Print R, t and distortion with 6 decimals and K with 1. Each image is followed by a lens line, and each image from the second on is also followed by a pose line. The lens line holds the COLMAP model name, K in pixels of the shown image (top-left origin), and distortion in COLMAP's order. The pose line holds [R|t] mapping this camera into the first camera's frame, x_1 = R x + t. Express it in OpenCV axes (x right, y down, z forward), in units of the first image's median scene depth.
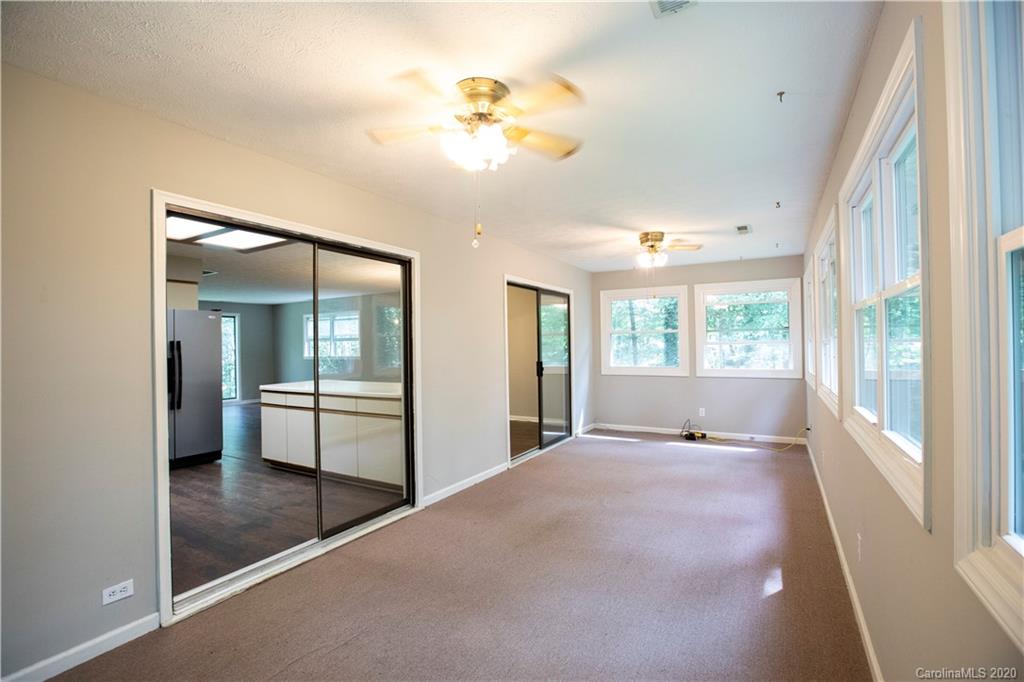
lens RADIAL K [[461.9, 0, 505.4], [0, 461.9, 344.2], [0, 0, 1]] dist [-0.030758, 0.000672]
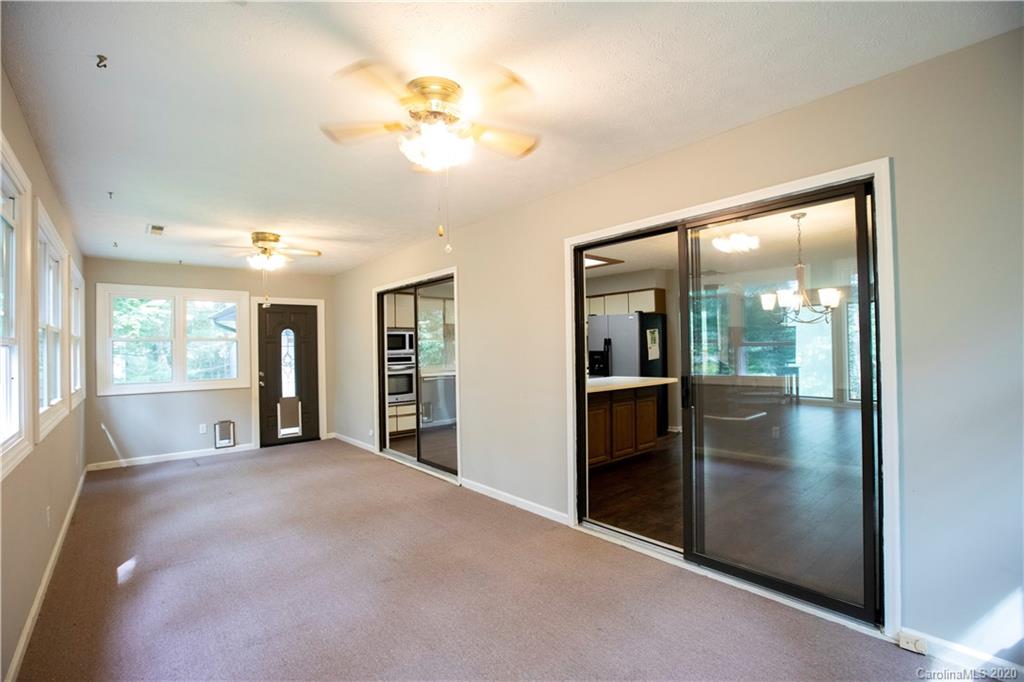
lens RADIAL K [[461.9, 0, 505.4], [0, 461.9, 344.2], [0, 0, 1]] dist [-0.030758, 0.000672]
pose [[-0.329469, 0.008972, -0.944124, 0.855581], [0.026159, 0.999658, 0.000371, 0.003112], [0.943804, -0.024575, -0.329591, 1.462024]]
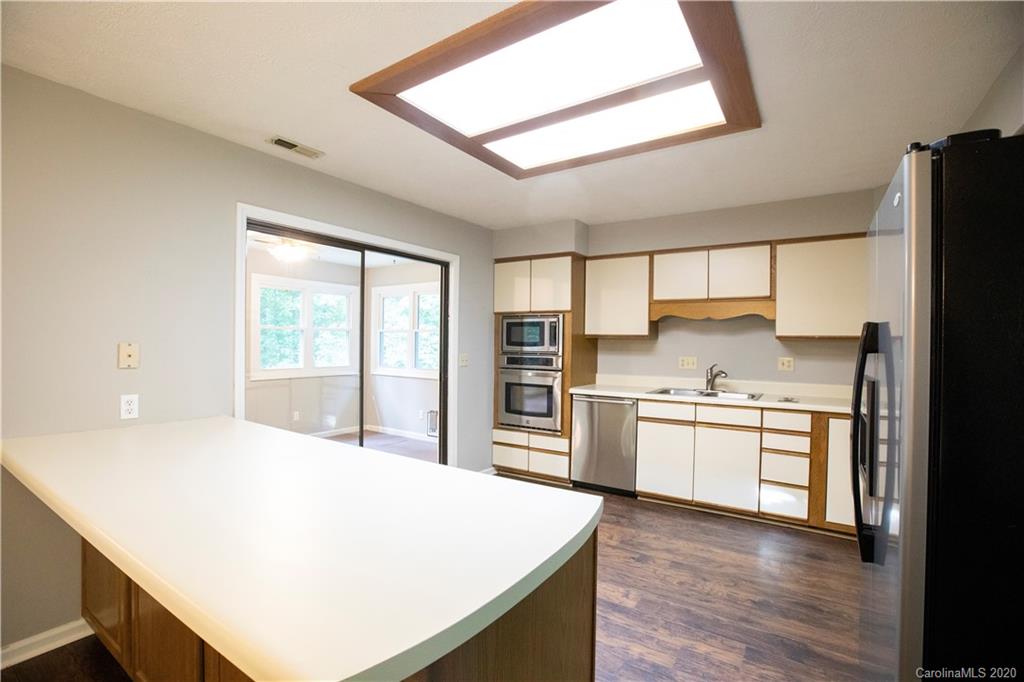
lens RADIAL K [[461.9, 0, 505.4], [0, 461.9, 344.2], [0, 0, 1]] dist [-0.030758, 0.000672]
pose [[-0.998751, -0.002363, 0.049904, -0.645922], [-0.002443, 0.999996, -0.001543, 0.011761], [-0.049900, -0.001663, -0.998753, 1.622729]]
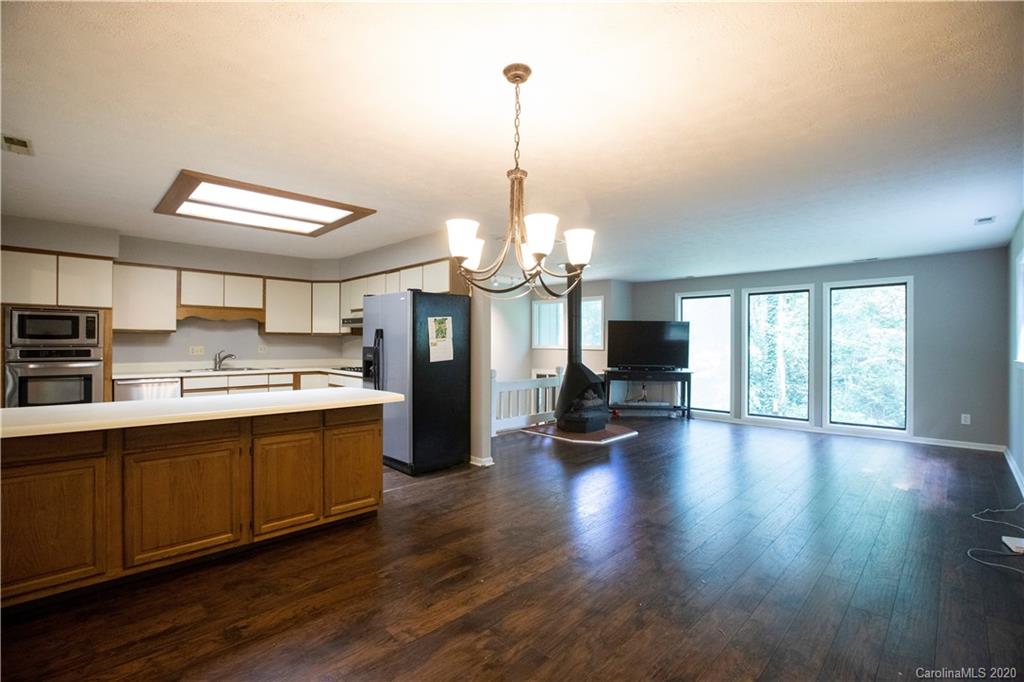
lens RADIAL K [[461.9, 0, 505.4], [0, 461.9, 344.2], [0, 0, 1]] dist [-0.030758, 0.000672]
pose [[-0.251113, 0.009240, -0.967914, 0.155864], [0.003408, 0.999957, 0.008662, 0.022241], [0.967952, -0.001123, -0.251133, 1.866618]]
